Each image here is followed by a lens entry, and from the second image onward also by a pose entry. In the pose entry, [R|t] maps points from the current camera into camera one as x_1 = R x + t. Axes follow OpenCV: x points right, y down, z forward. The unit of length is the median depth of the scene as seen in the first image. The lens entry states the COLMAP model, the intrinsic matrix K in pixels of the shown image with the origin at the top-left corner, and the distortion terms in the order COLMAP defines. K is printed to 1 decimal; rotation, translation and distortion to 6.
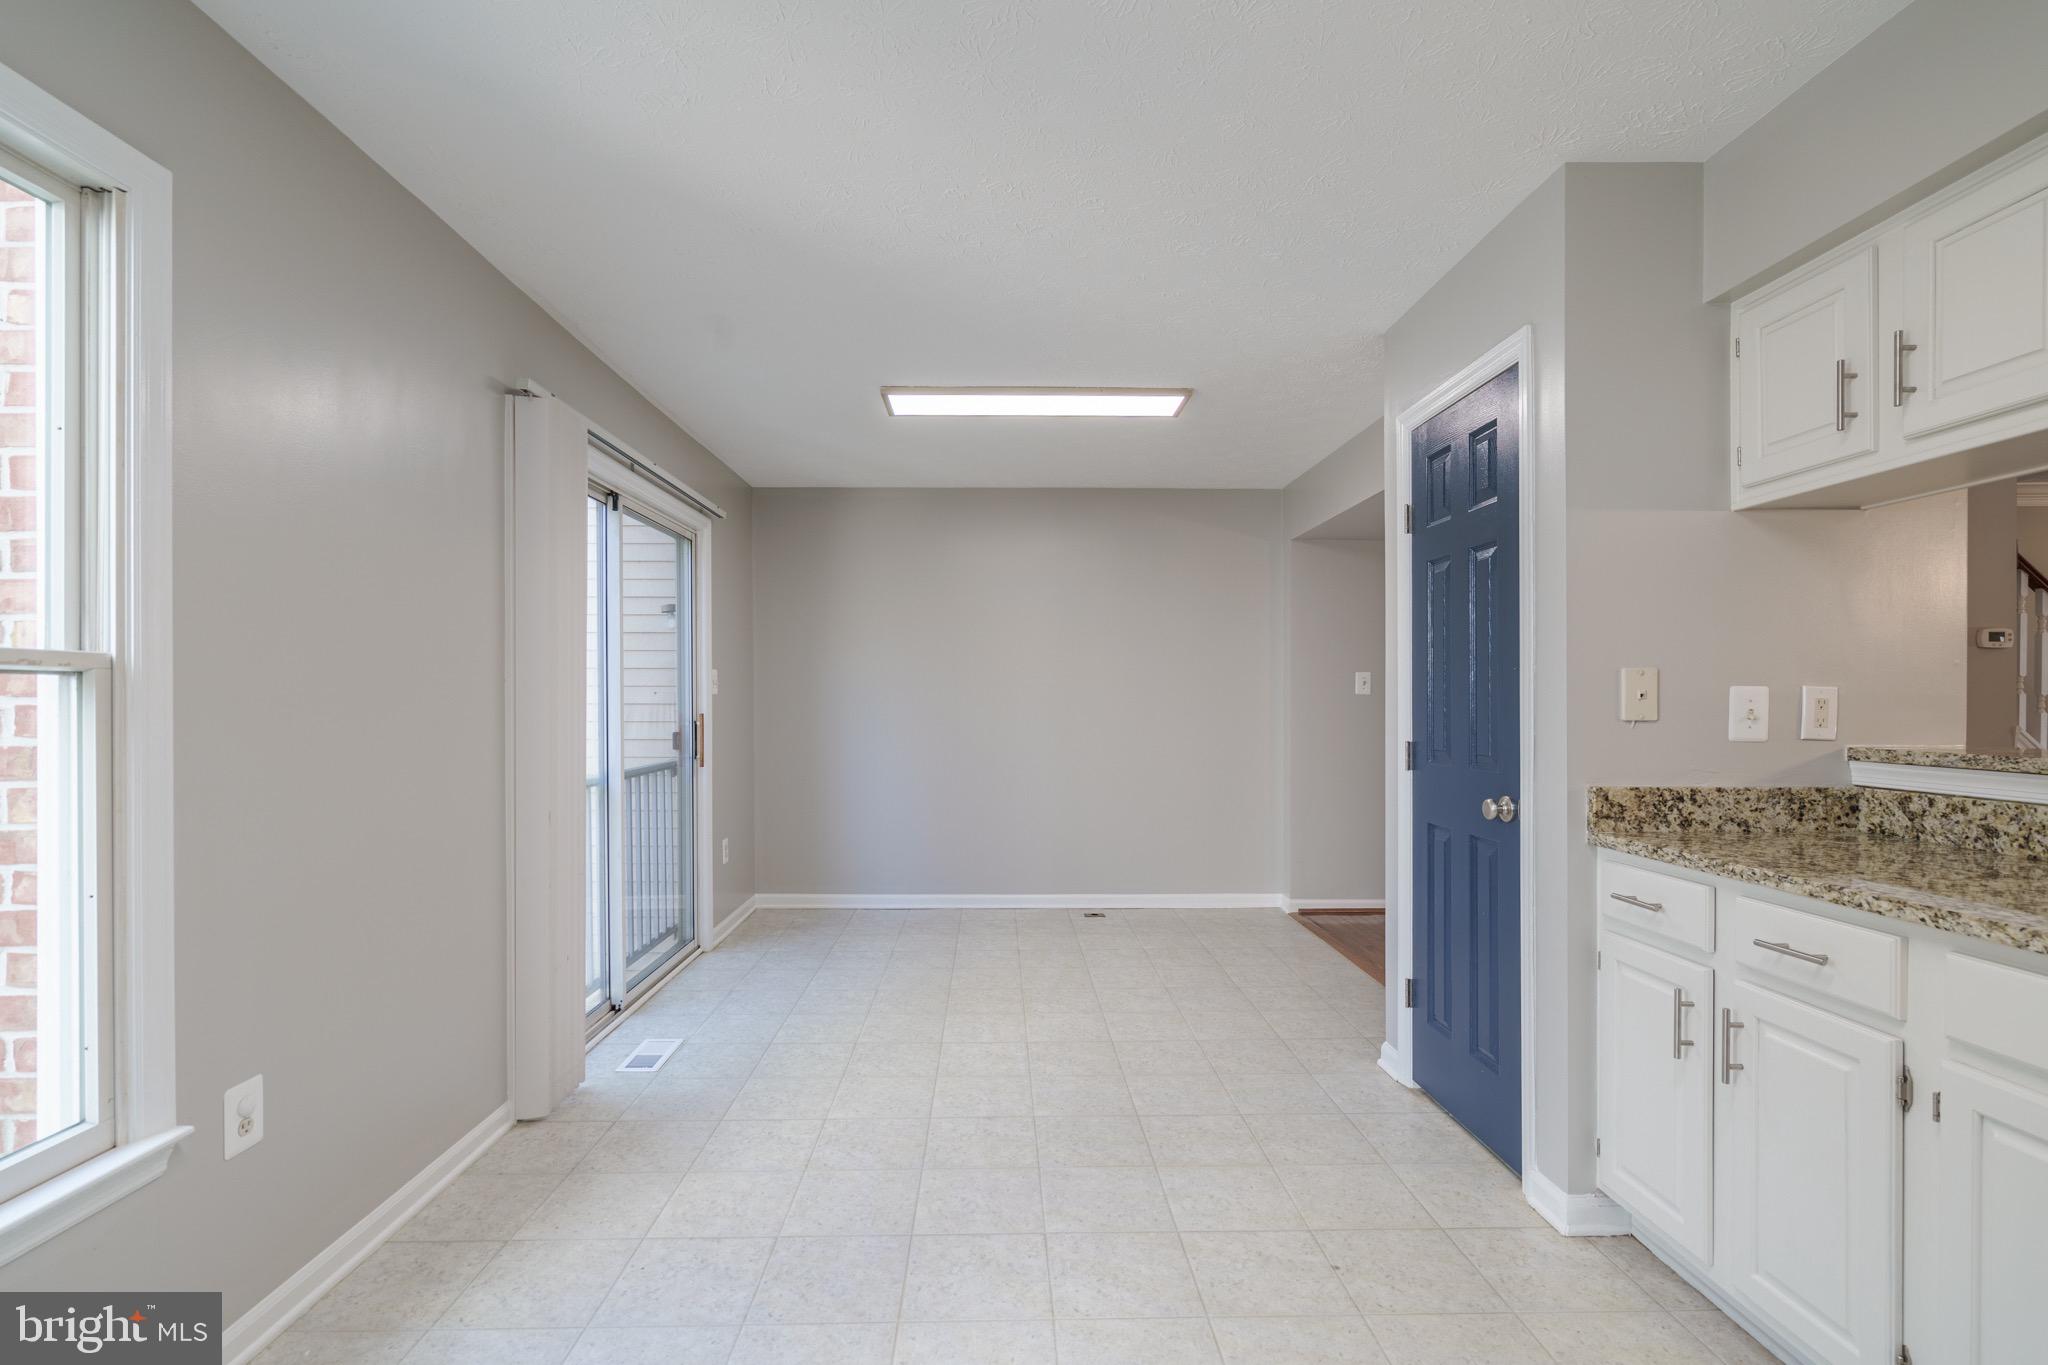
lens RADIAL K [[935.3, 0, 998.4], [0, 935.3, 710.2], [0, 0, 1]] dist [-0.003037, 0.000523]
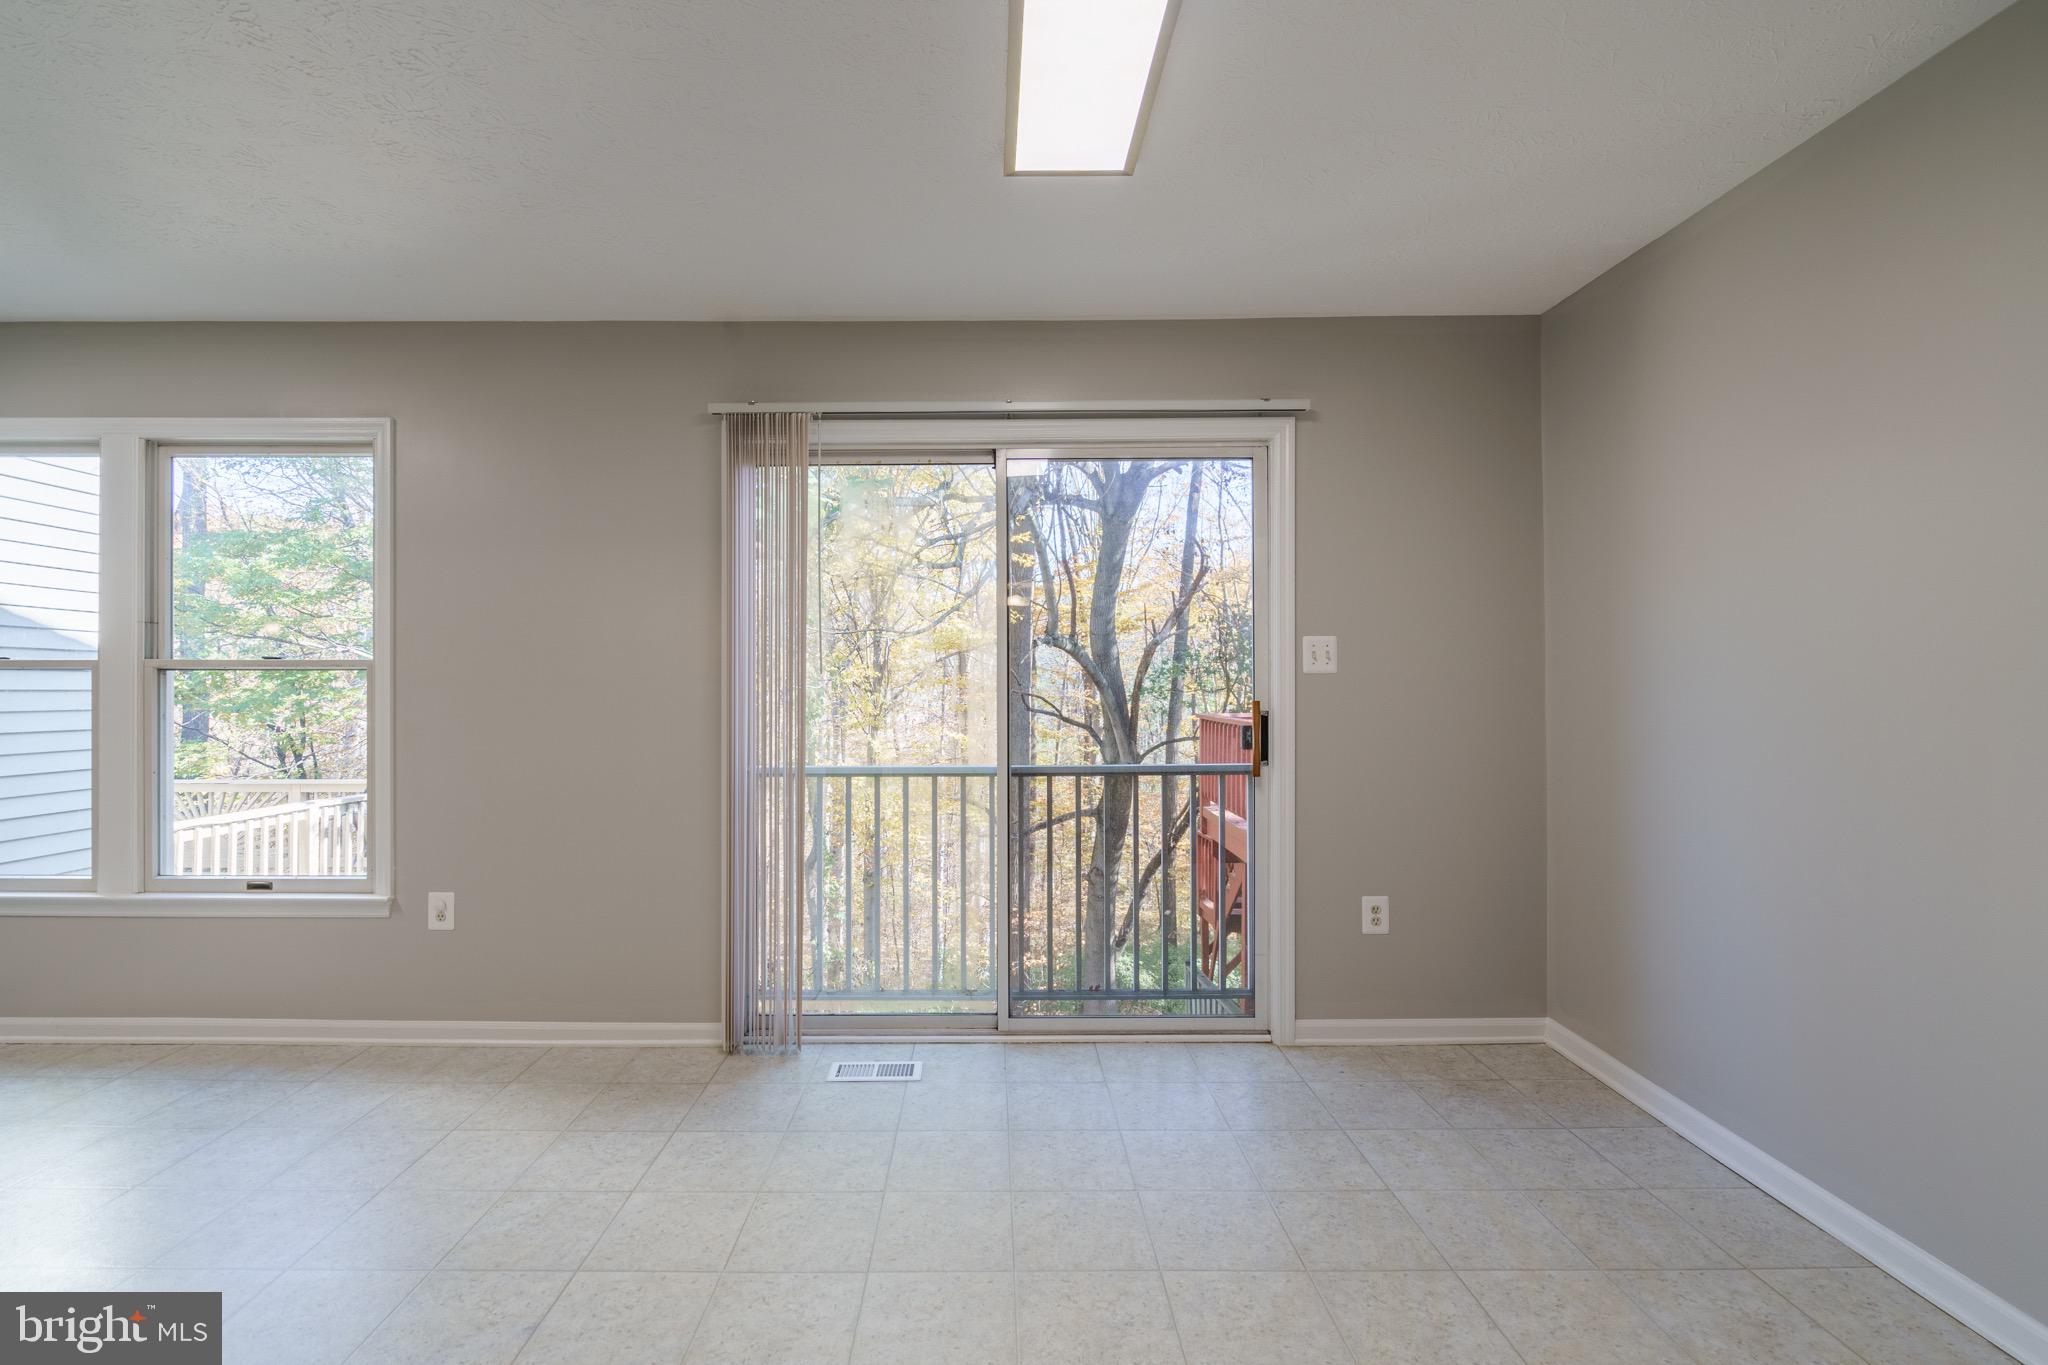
lens RADIAL K [[935.3, 0, 1020.9], [0, 935.3, 688.8], [0, 0, 1]] dist [-0.003037, 0.000523]
pose [[0.009810, 0.007210, -0.999926, 0.385034], [-0.017086, 0.999829, 0.007042, -0.010683], [0.999806, 0.017016, 0.009932, 0.799428]]
